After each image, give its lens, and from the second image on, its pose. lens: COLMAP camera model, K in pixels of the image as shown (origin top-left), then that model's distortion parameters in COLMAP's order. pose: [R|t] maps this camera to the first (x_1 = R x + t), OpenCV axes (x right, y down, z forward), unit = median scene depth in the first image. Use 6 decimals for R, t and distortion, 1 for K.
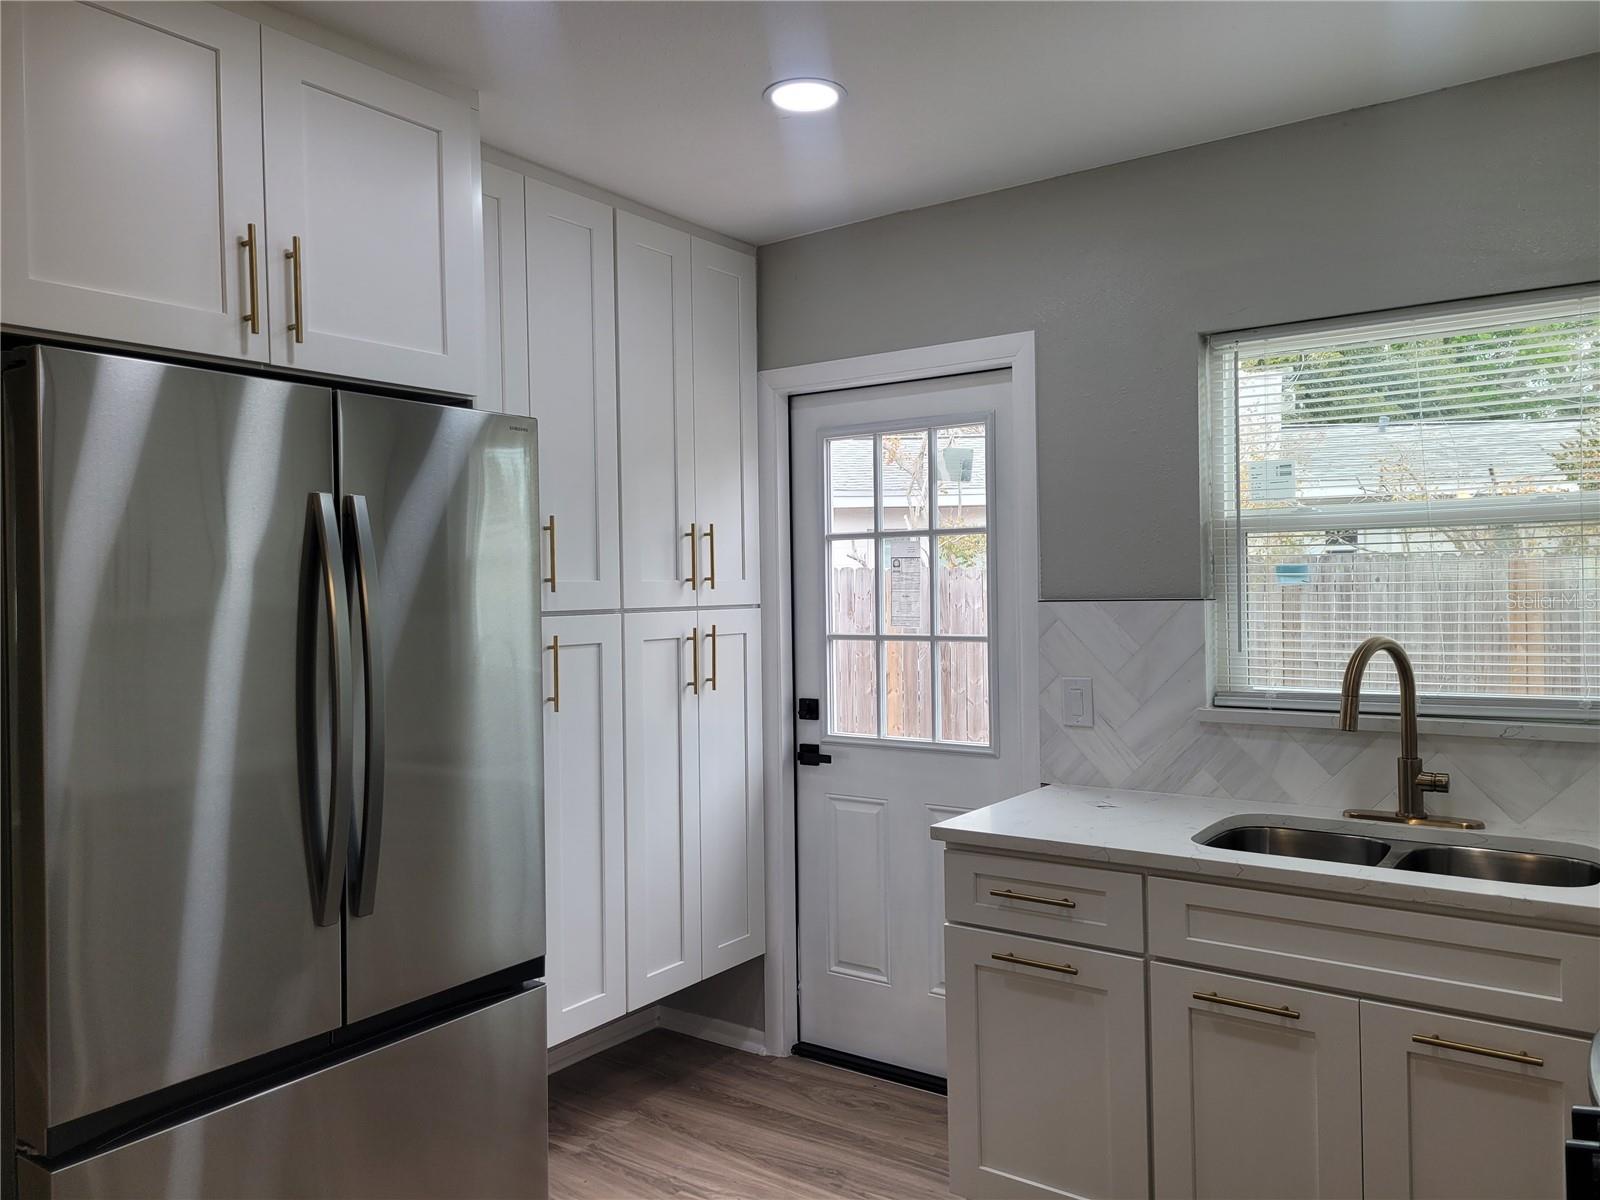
lens RADIAL K [[1192.7, 0, 802.3], [0, 1192.7, 593.8], [0, 0, 1]] dist [0.065992, -0.050965]
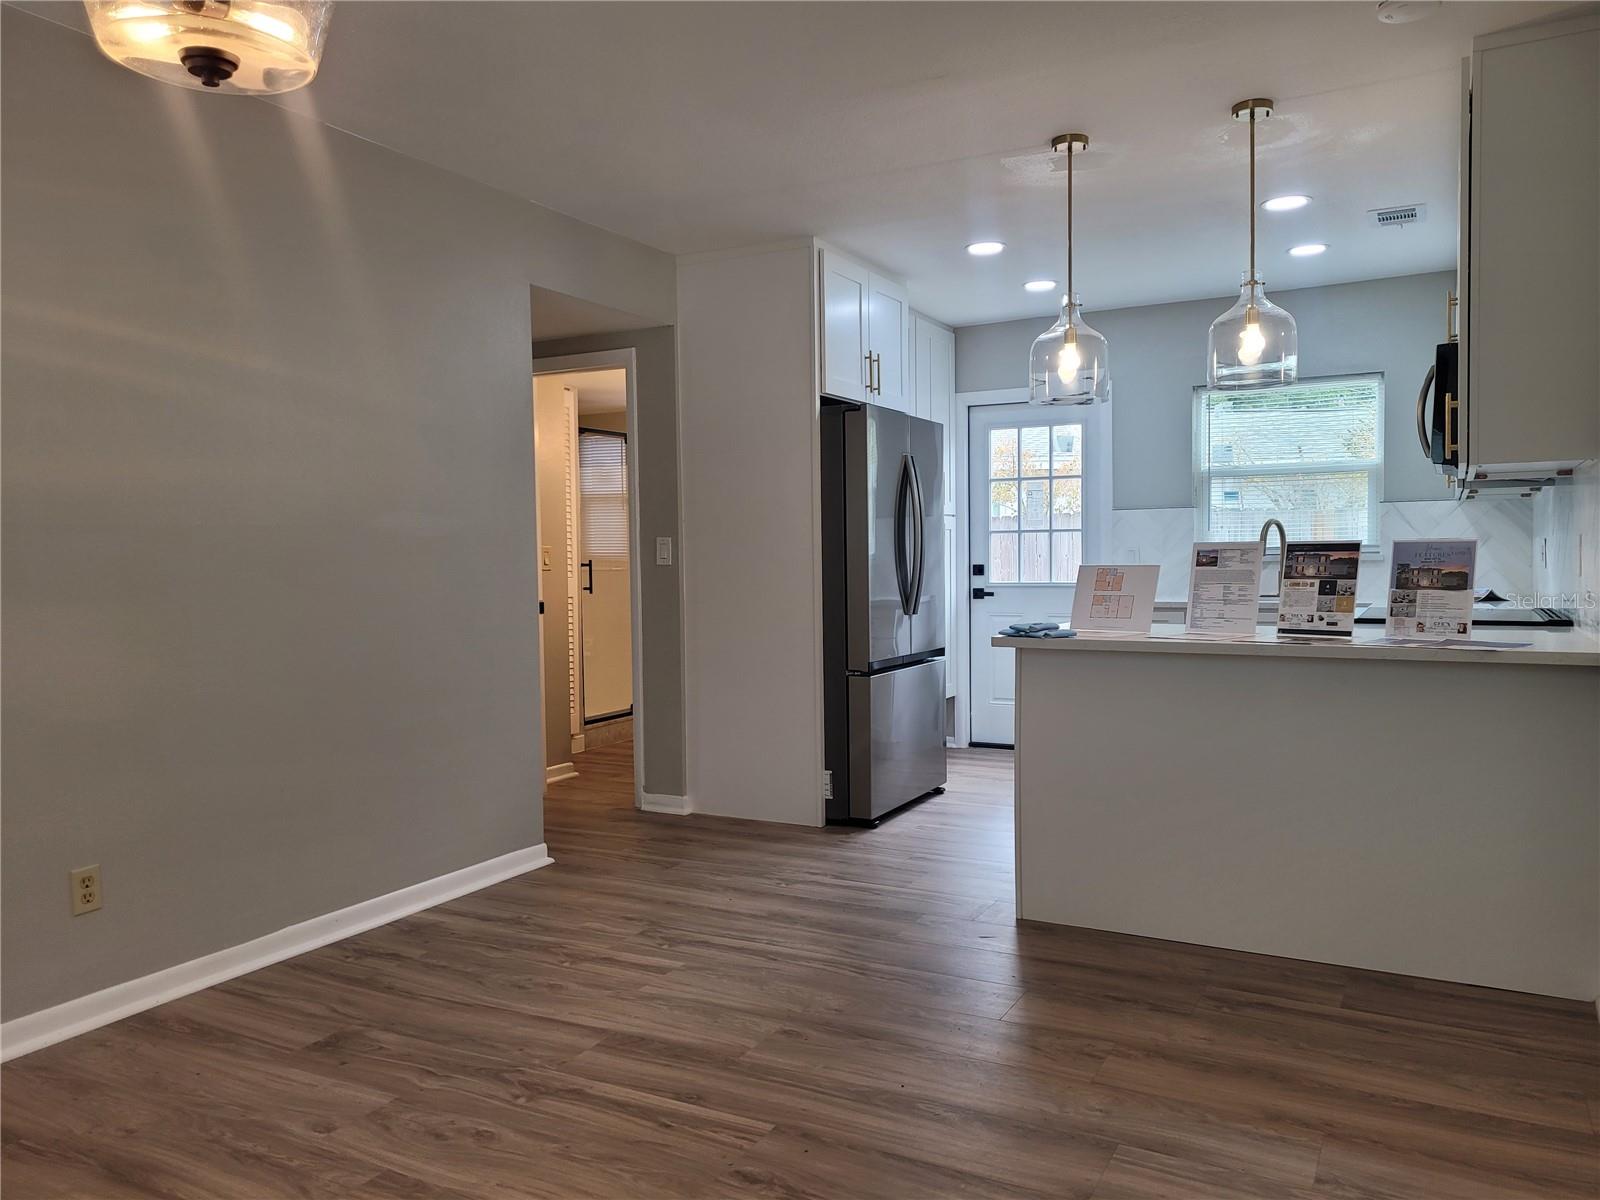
lens RADIAL K [[1192.7, 0, 799.9], [0, 1192.7, 603.1], [0, 0, 1]] dist [0.065992, -0.050965]
pose [[0.991575, -0.009597, 0.129181, -0.578303], [0.003818, 0.998984, 0.044910, 0.068008], [-0.129480, -0.044038, 0.990604, -0.953496]]
